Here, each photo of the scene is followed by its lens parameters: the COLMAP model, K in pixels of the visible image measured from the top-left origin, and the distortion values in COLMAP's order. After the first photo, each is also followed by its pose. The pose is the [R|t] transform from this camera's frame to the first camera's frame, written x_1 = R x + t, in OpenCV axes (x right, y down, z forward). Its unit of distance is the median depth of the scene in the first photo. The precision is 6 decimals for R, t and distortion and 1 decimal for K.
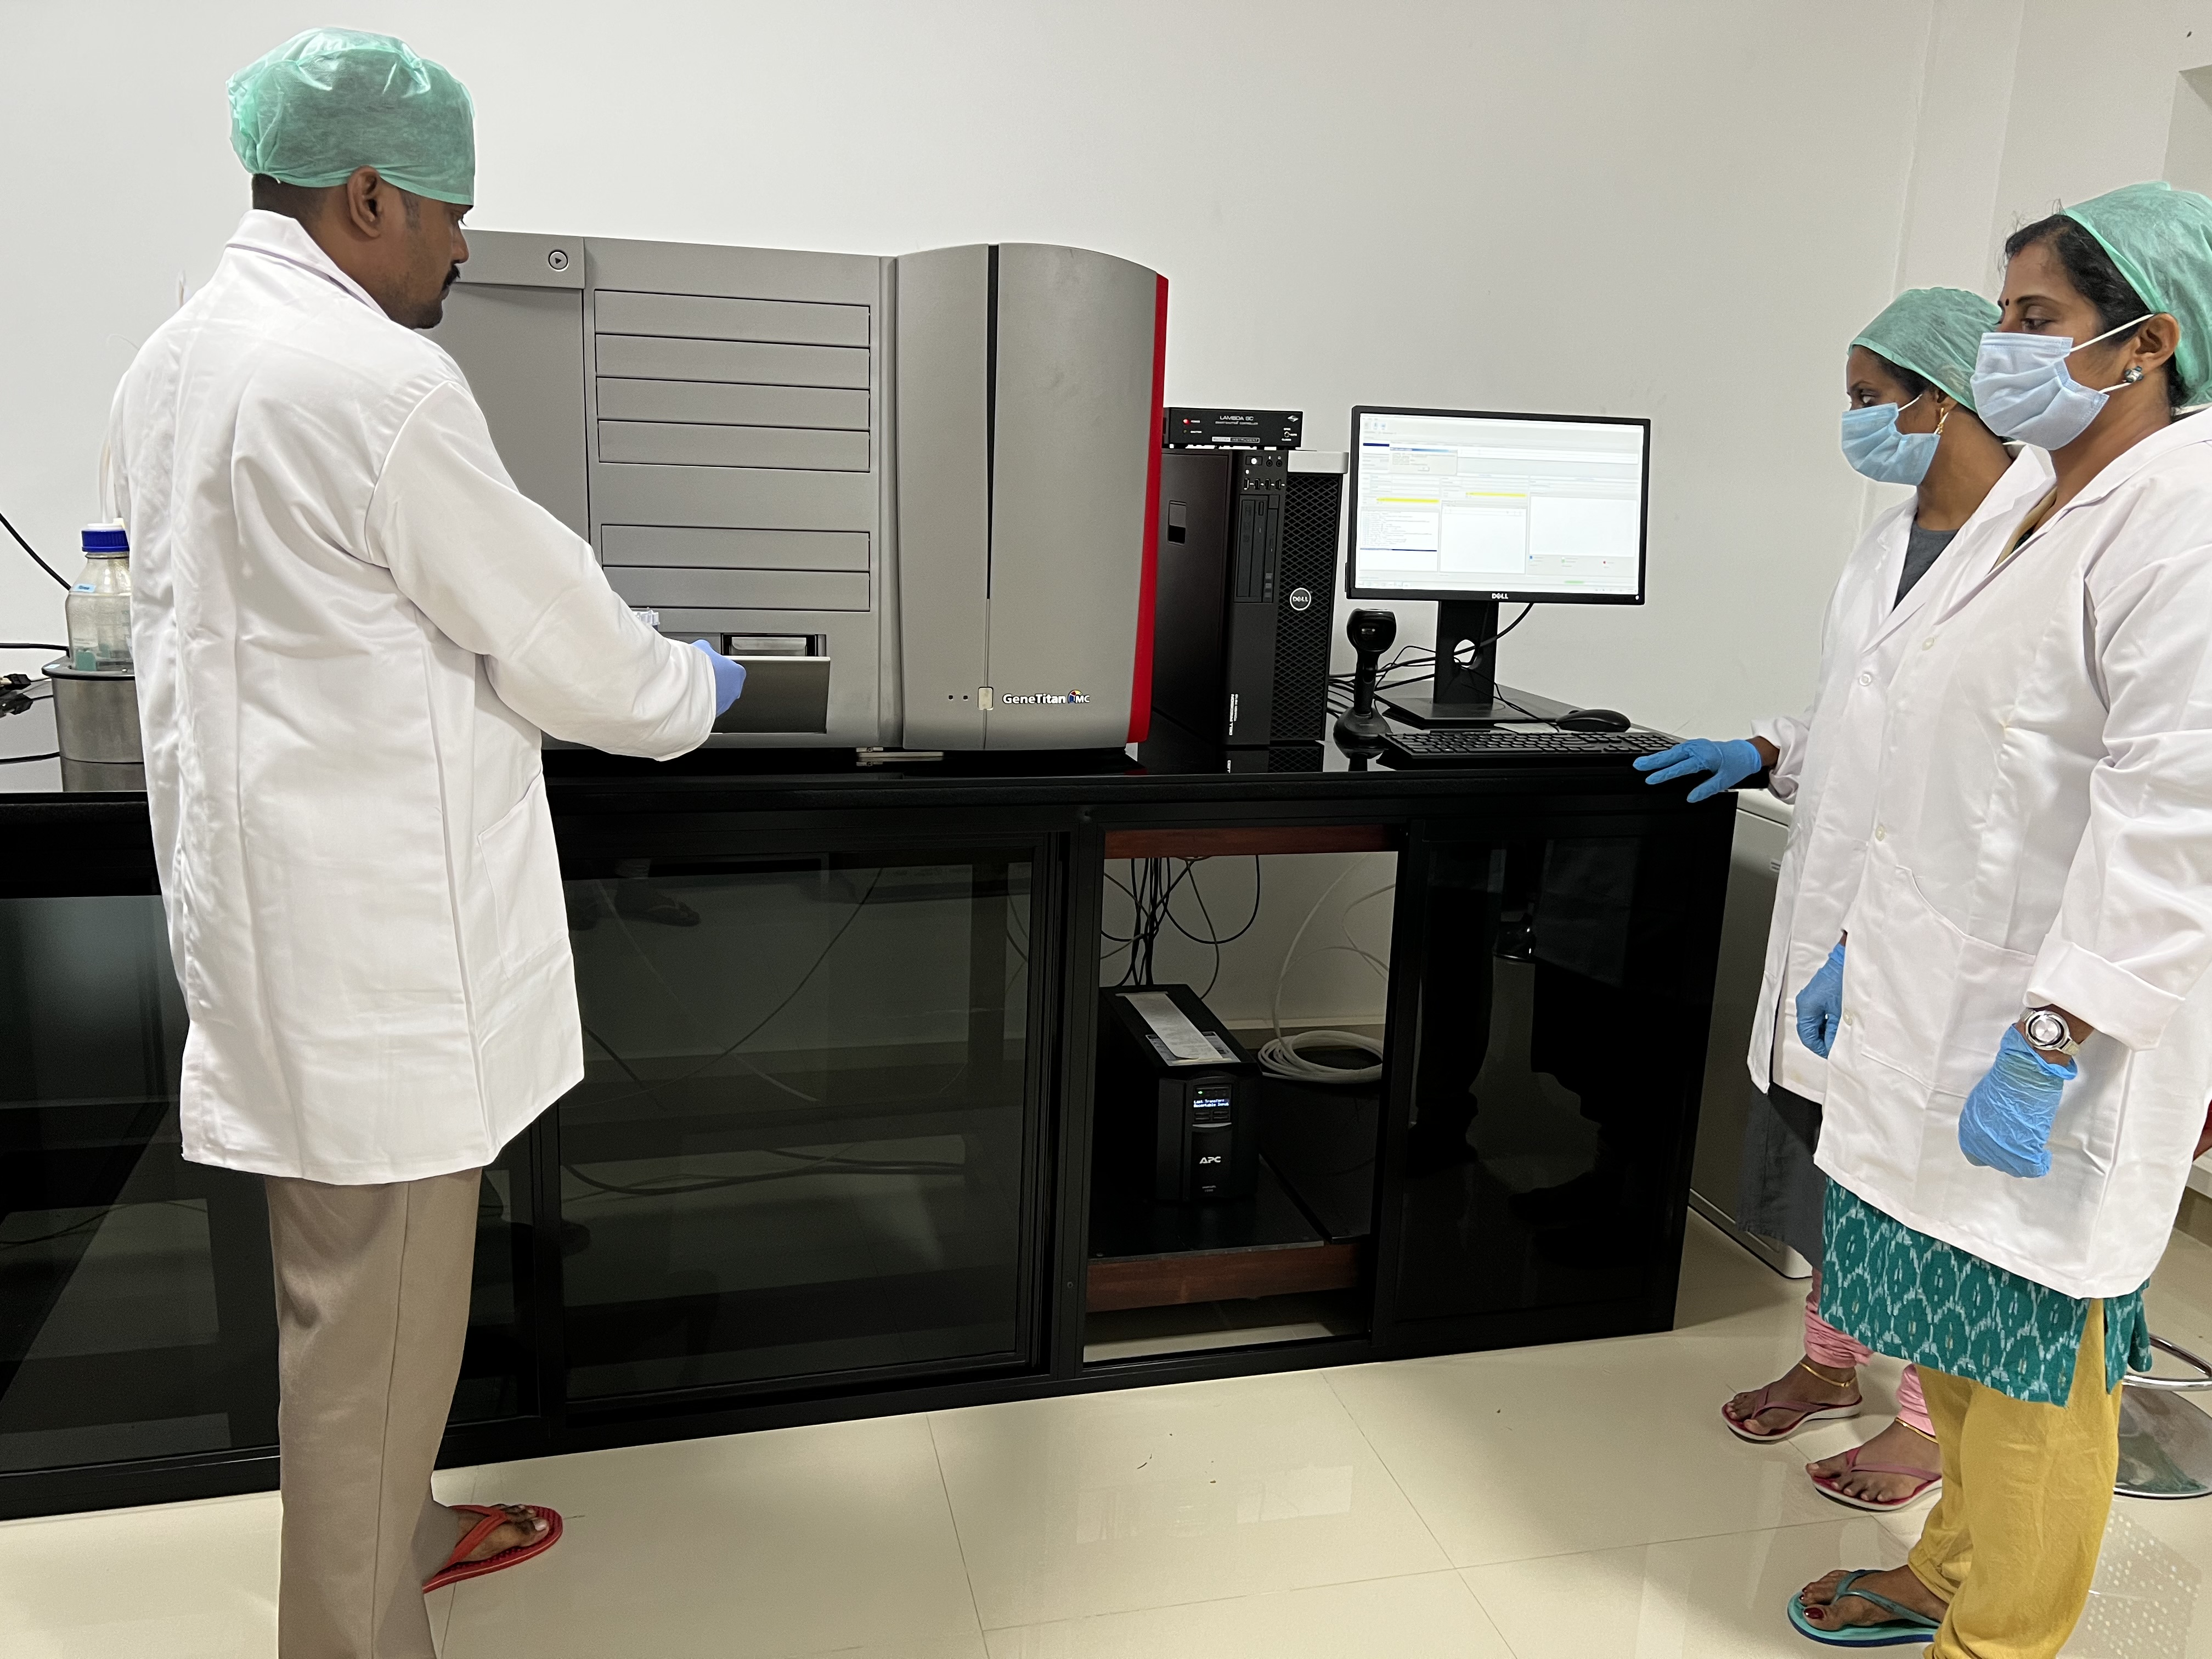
lens RADIAL K [[1716.9, 0, 1106.0], [0, 1716.9, 829.5], [0, 0, 1]] dist [0.200864, -0.334732]
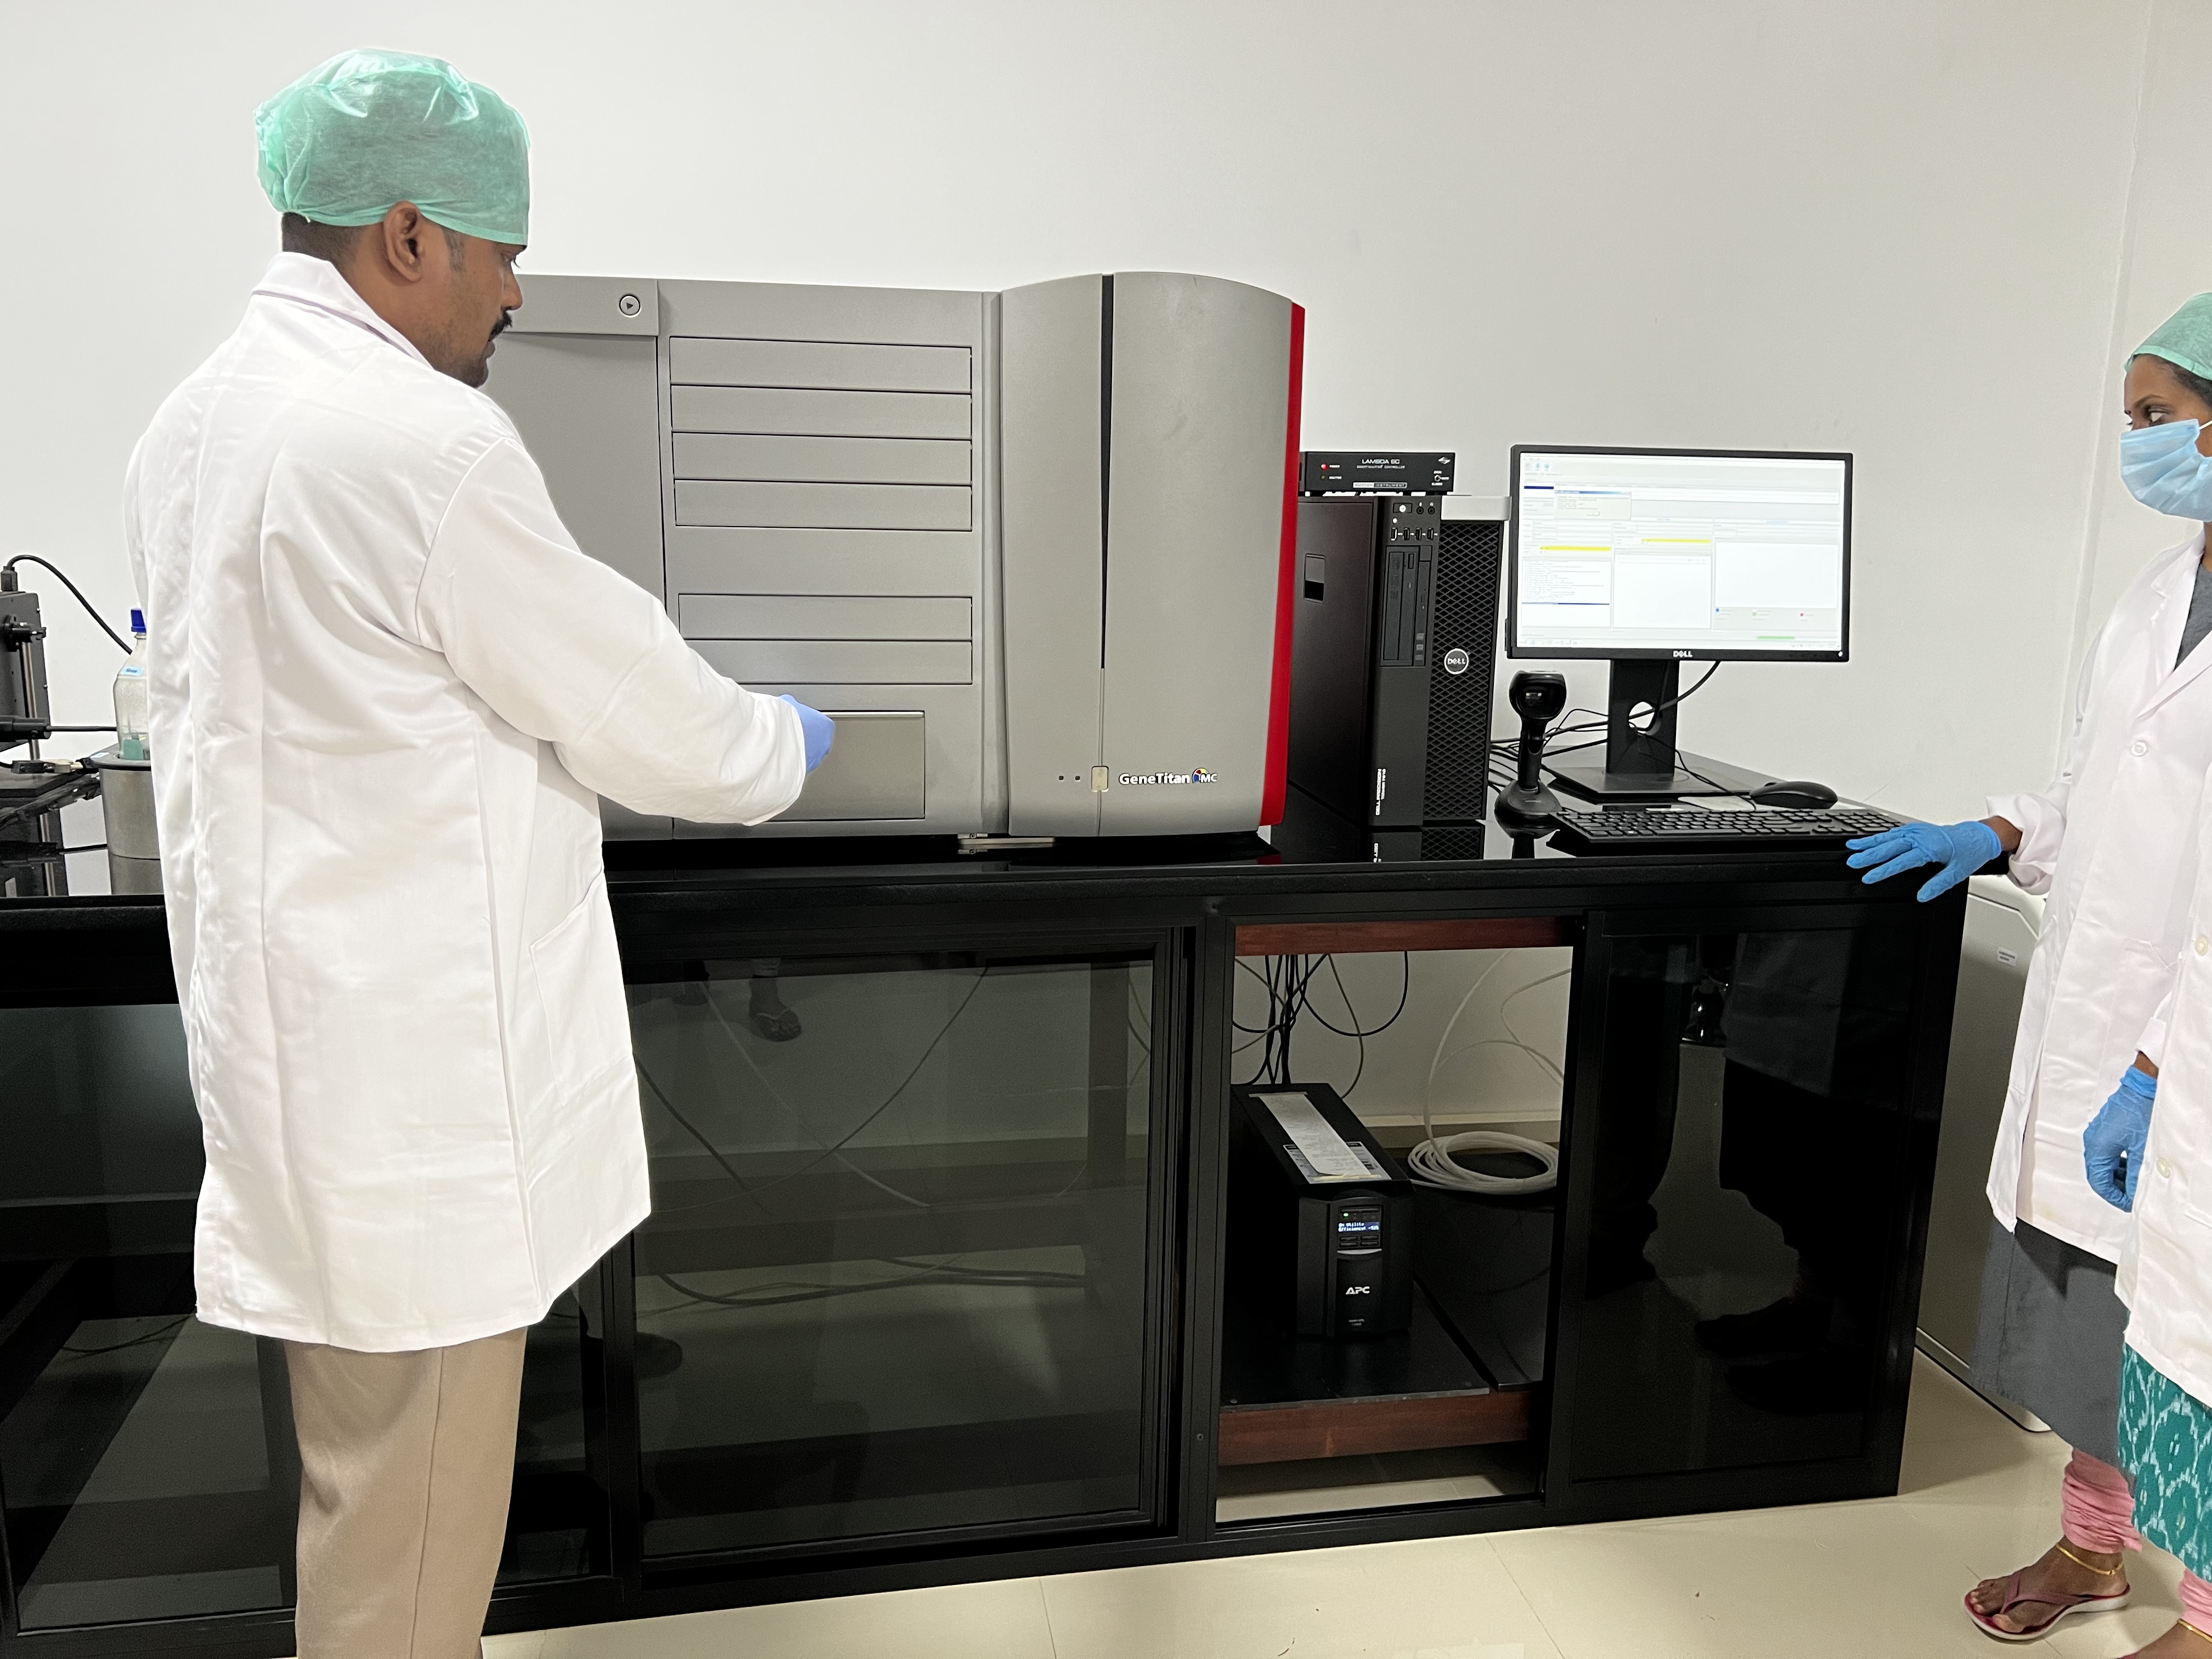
lens RADIAL K [[1659.2, 0, 1106.0], [0, 1659.2, 829.5], [0, 0, 1]] dist [0.119713, -0.119354]
pose [[0.996851, -0.004938, -0.079146, 0.000897], [0.003138, 0.999734, -0.022853, -0.029837], [0.079238, 0.022533, 0.996601, 0.142436]]
